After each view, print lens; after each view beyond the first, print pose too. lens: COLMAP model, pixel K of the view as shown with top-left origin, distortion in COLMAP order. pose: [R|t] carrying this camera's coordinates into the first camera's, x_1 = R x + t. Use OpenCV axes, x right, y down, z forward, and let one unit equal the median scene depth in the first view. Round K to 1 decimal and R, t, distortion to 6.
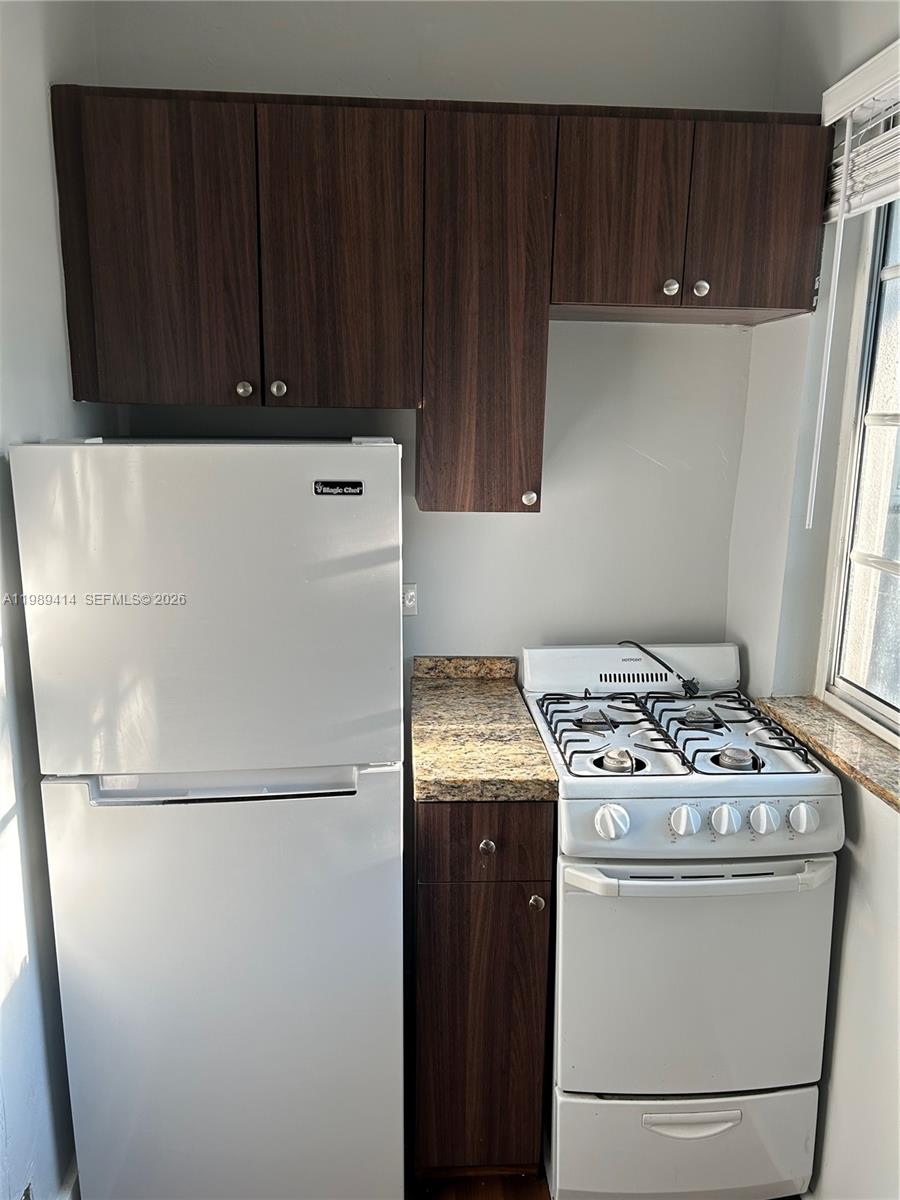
lens RADIAL K [[892.2, 0, 447.2], [0, 892.2, 606.2], [0, 0, 1]] dist [0.028121, -0.017071]
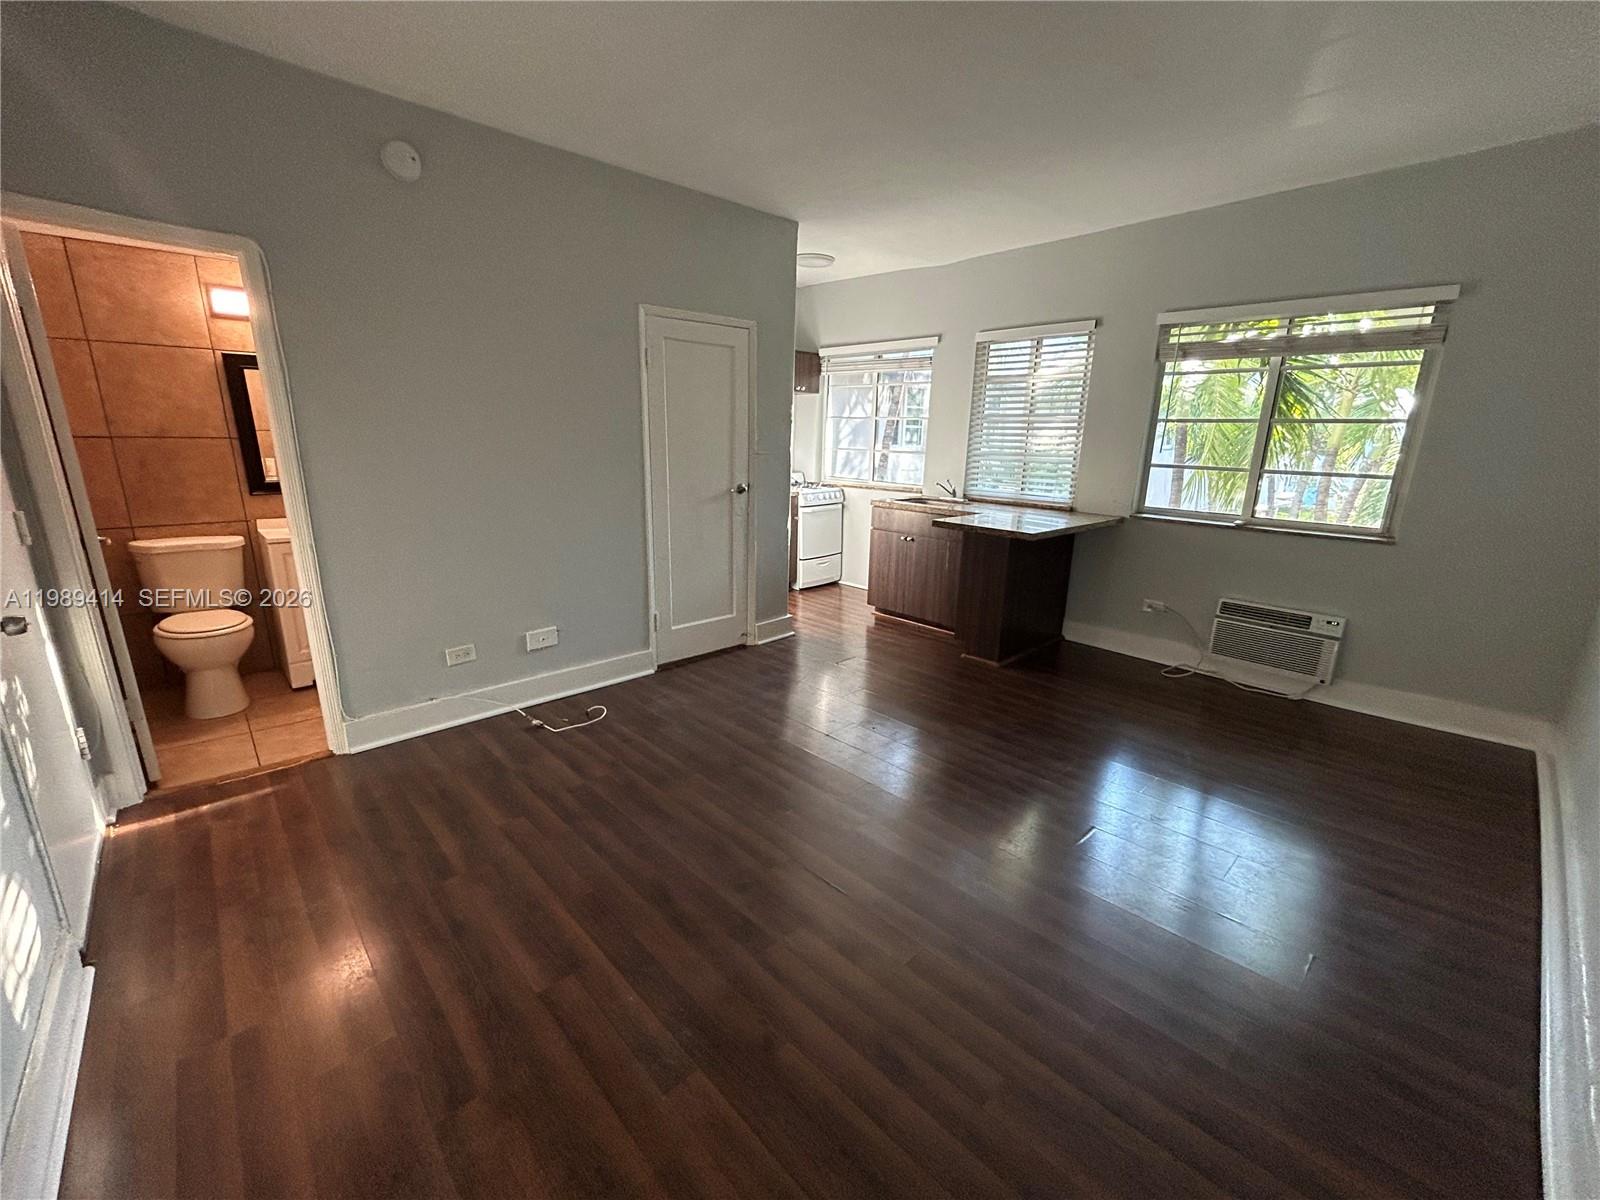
lens RADIAL K [[650.7, 0, 793.8], [0, 650.7, 608.3], [0, 0, 1]] dist [-0.002694, -0.000192]
pose [[0.776037, -0.164093, 0.608966, -2.027235], [0.122556, 0.986390, 0.109614, 0.401973], [-0.618665, -0.010432, 0.785586, -1.668730]]
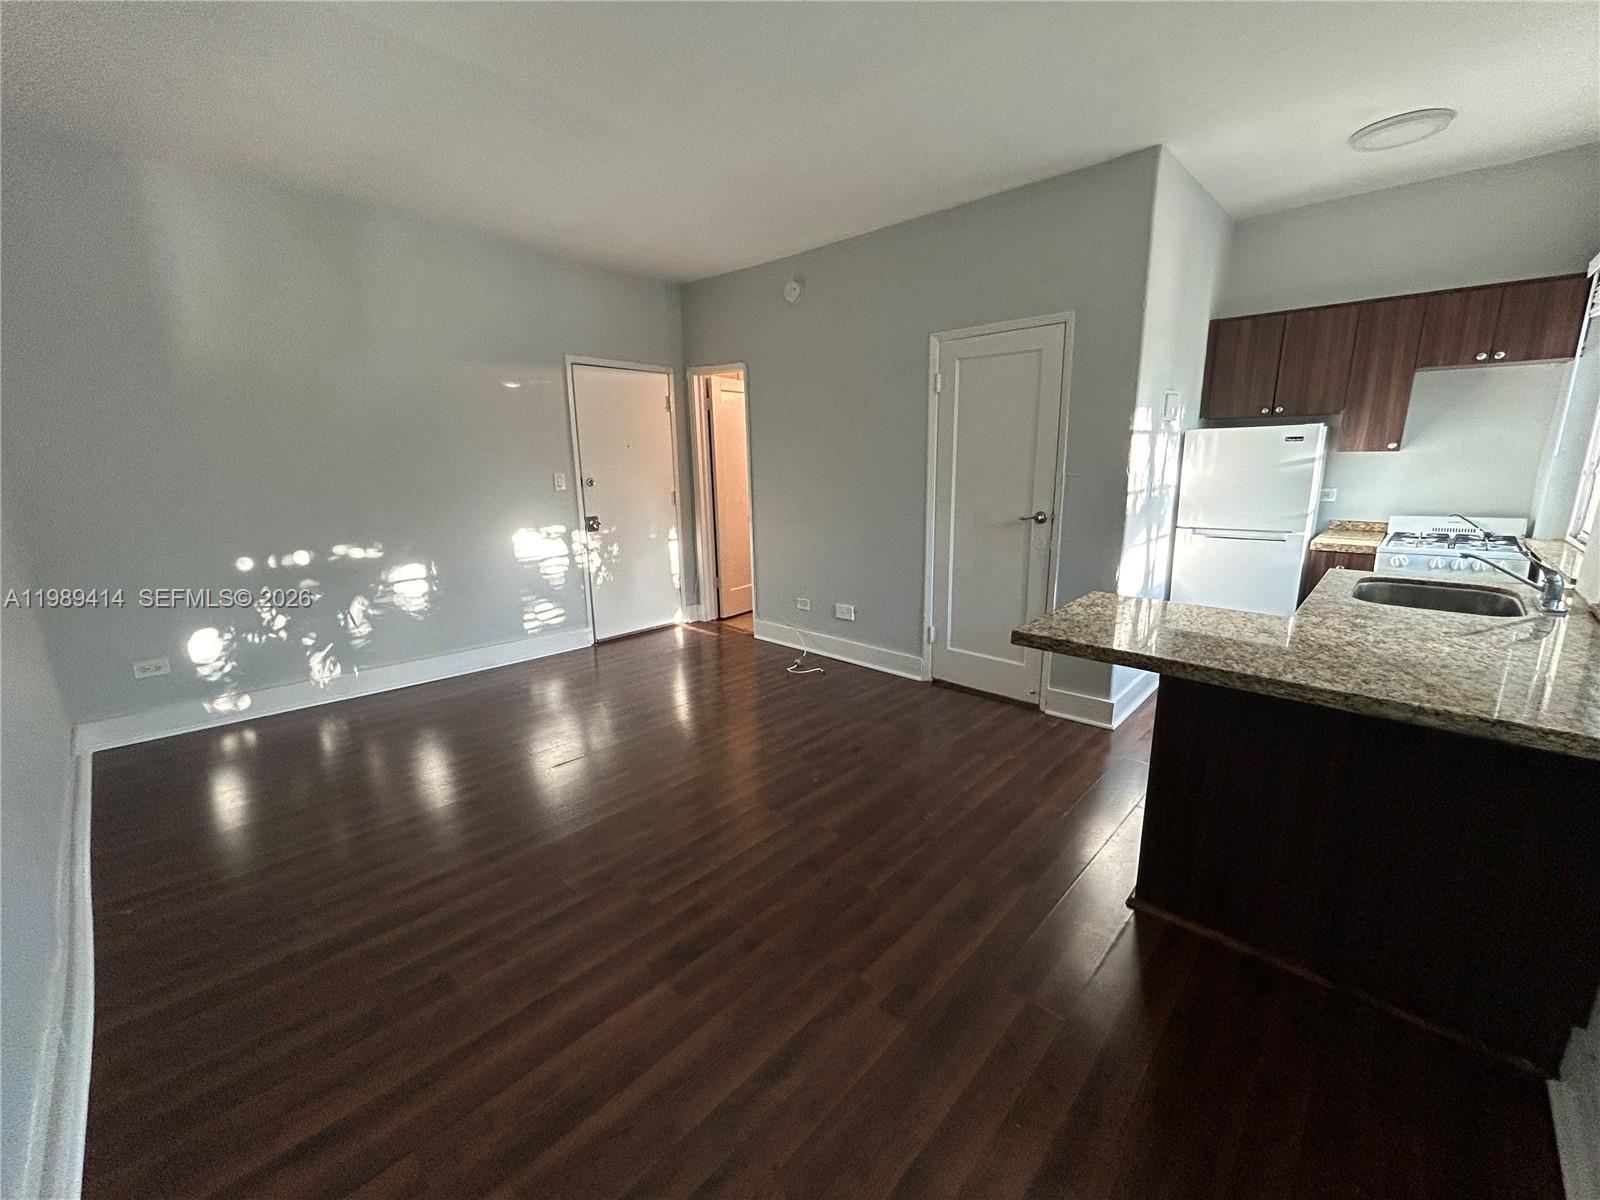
lens RADIAL K [[650.7, 0, 791.3], [0, 650.7, 597.2], [0, 0, 1]] dist [-0.002694, -0.000192]
pose [[0.677363, 0.136398, -0.722893, 0.343096], [-0.120492, 0.989961, 0.073886, 0.392217], [0.725714, 0.037055, 0.686998, -1.560785]]
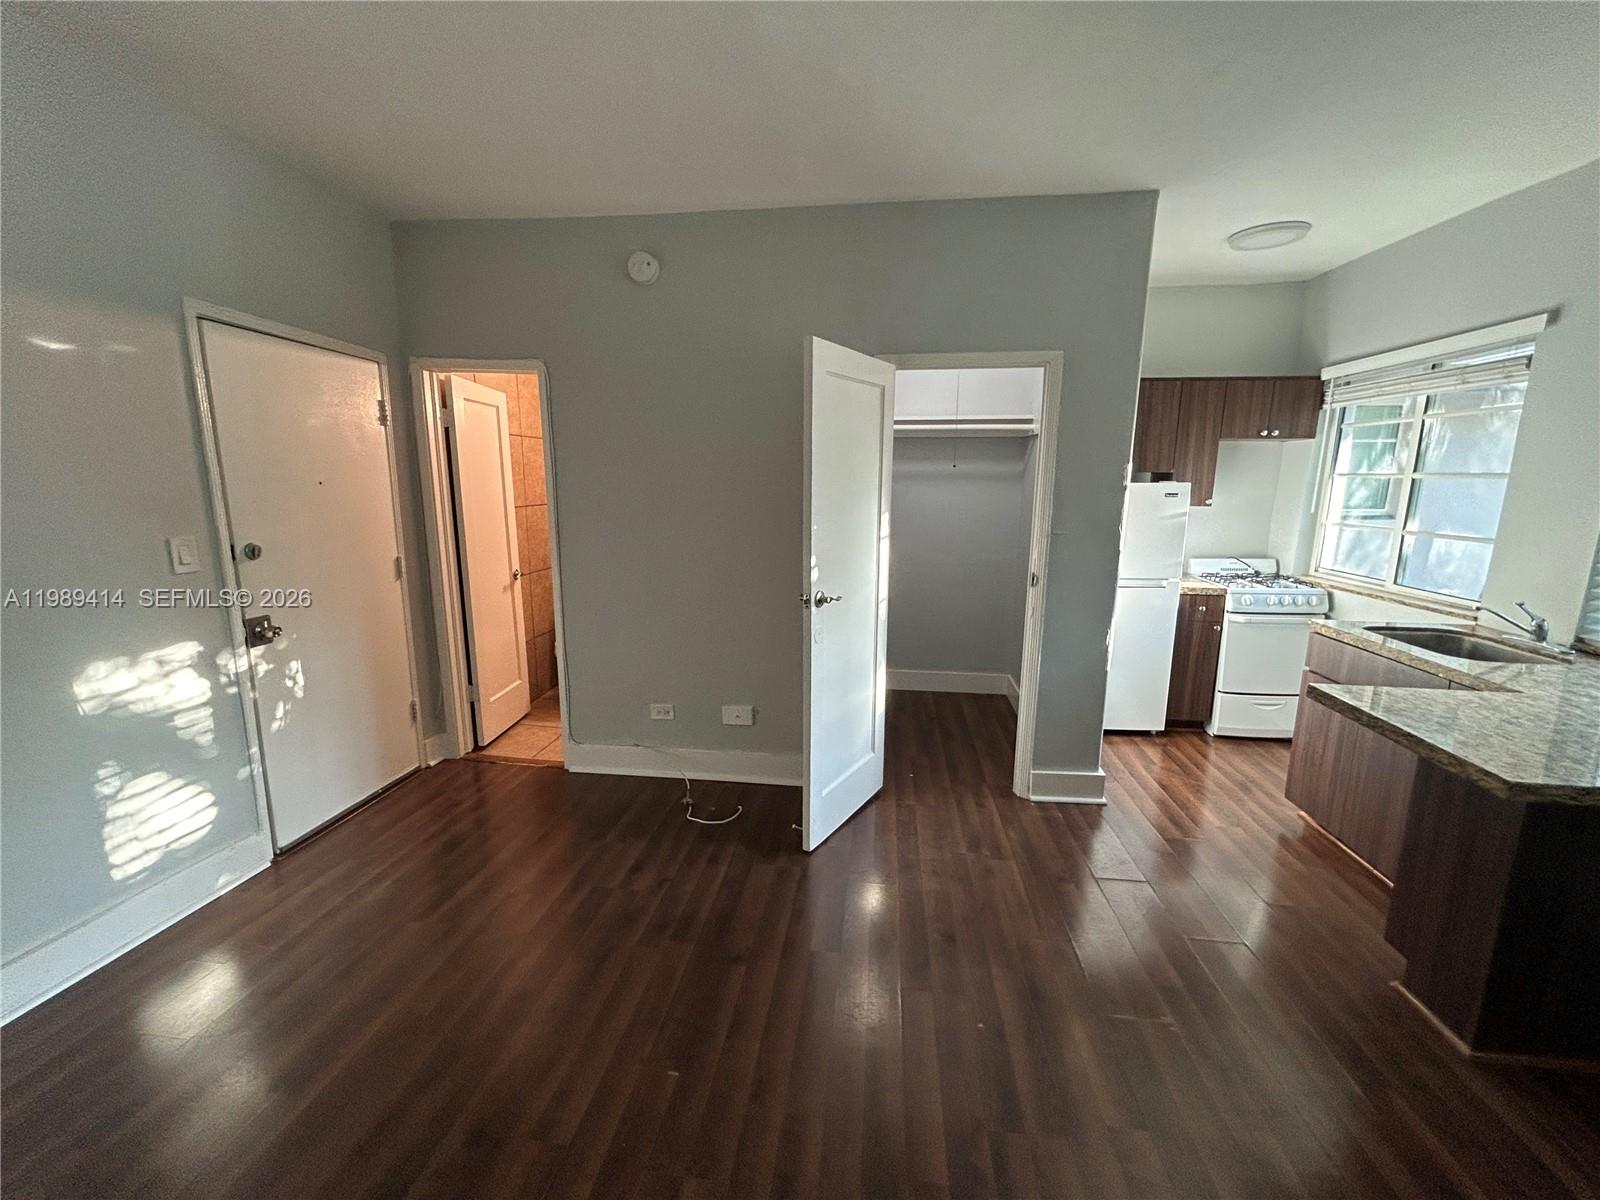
lens RADIAL K [[650.7, 0, 794.1], [0, 650.7, 598.6], [0, 0, 1]] dist [-0.002694, -0.000192]
pose [[0.981226, 0.027362, -0.190909, -0.885873], [-0.032027, 0.999258, -0.021395, 0.308651], [0.190182, 0.027108, 0.981375, -1.464804]]
